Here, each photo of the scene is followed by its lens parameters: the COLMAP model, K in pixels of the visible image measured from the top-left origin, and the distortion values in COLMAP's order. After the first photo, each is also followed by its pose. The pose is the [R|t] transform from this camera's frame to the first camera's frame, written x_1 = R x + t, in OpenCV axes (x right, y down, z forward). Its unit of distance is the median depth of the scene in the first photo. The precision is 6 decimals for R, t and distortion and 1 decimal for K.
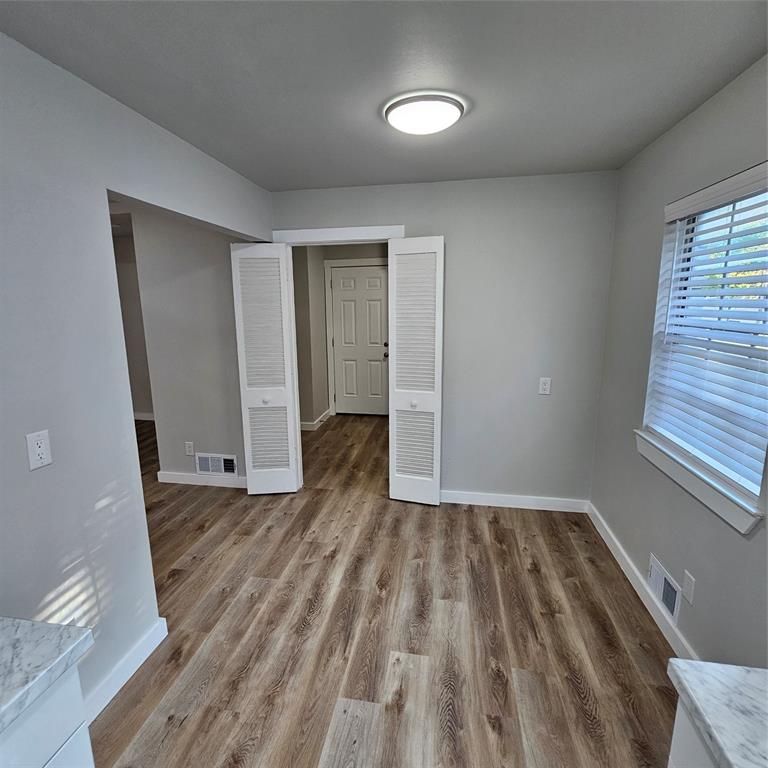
lens RADIAL K [[424.3, 0, 379.7], [0, 424.3, 382.6], [0, 0, 1]] dist [-0.000199, -0.001395]
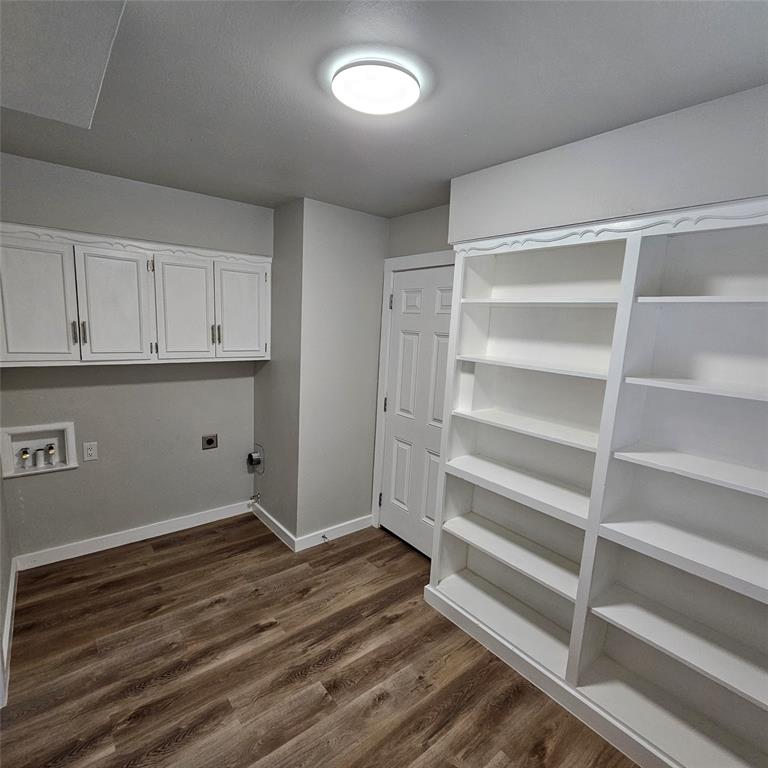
lens RADIAL K [[424.3, 0, 384.3], [0, 424.3, 388.5], [0, 0, 1]] dist [-0.000199, -0.001395]
pose [[0.749320, 0.160065, -0.642573, 0.539539], [-0.186186, 0.982129, 0.027533, -0.282079], [0.635496, 0.099007, 0.765730, 1.224008]]
